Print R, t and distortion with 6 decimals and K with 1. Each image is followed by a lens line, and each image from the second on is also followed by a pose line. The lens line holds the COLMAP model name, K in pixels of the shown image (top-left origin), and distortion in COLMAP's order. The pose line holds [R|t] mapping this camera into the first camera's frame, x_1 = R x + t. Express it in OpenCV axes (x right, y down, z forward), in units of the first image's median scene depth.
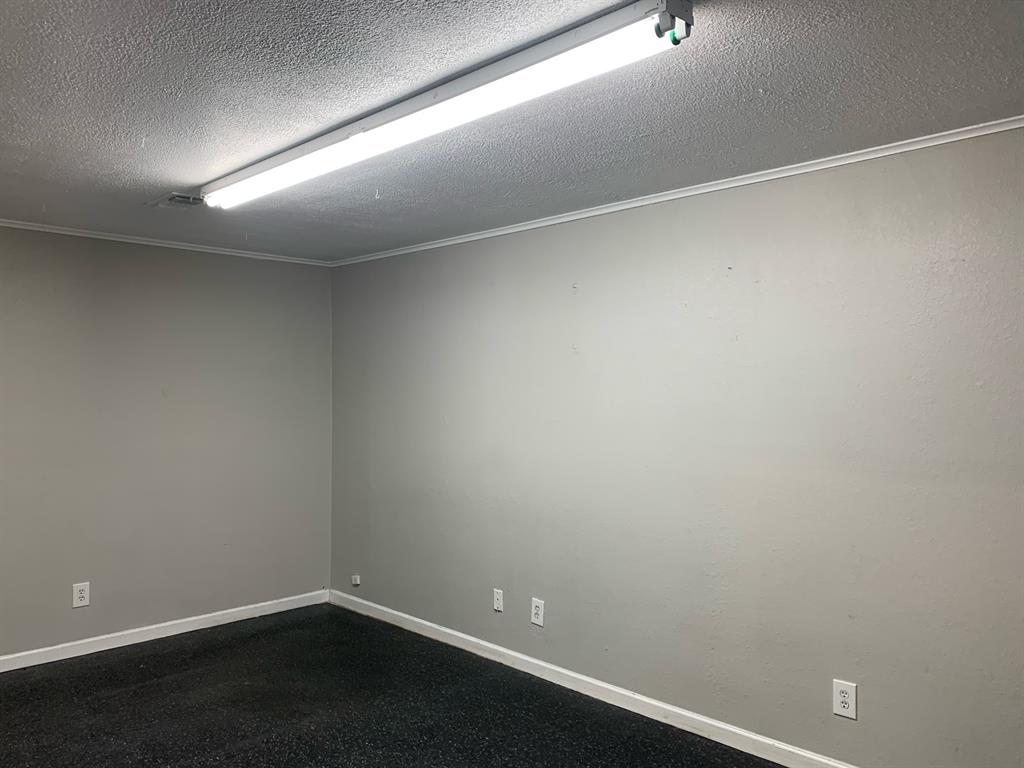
lens RADIAL K [[778.5, 0, 480.5], [0, 778.5, 379.8], [0, 0, 1]] dist [0.021710, -0.017512]
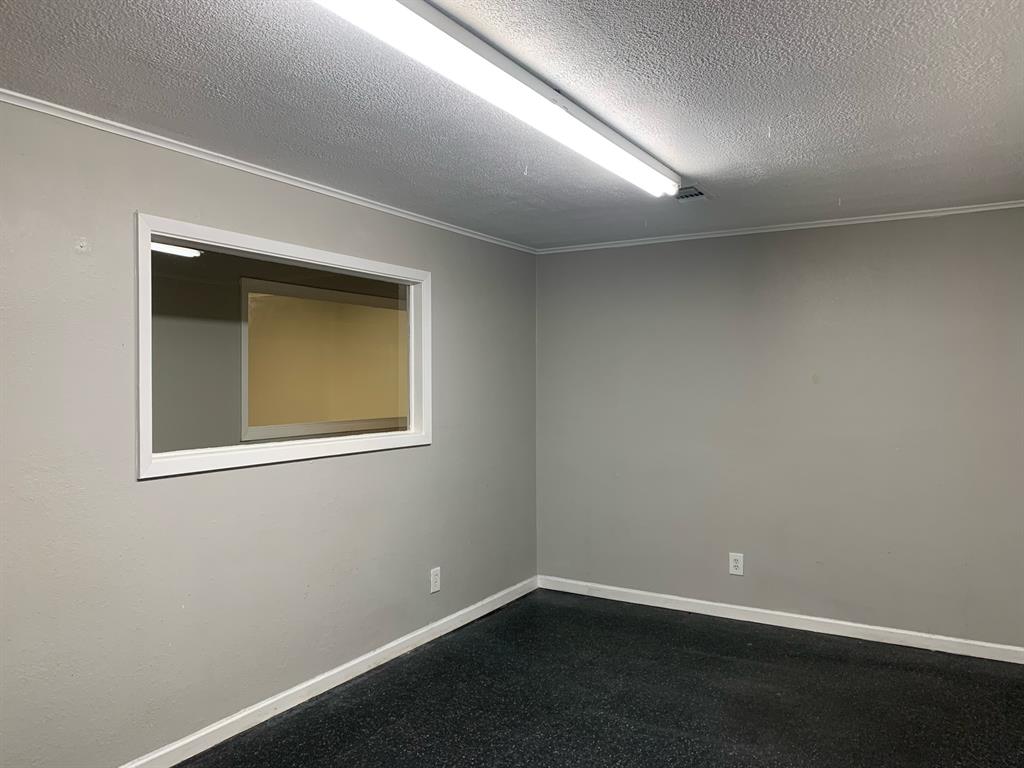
lens RADIAL K [[778.5, 0, 513.7], [0, 778.5, 377.1], [0, 0, 1]] dist [0.021710, -0.017512]
pose [[0.284535, 0.000657, -0.958665, 0.443439], [0.013417, 0.999899, 0.004667, 0.004707], [0.958572, -0.014190, 0.284498, 0.394995]]
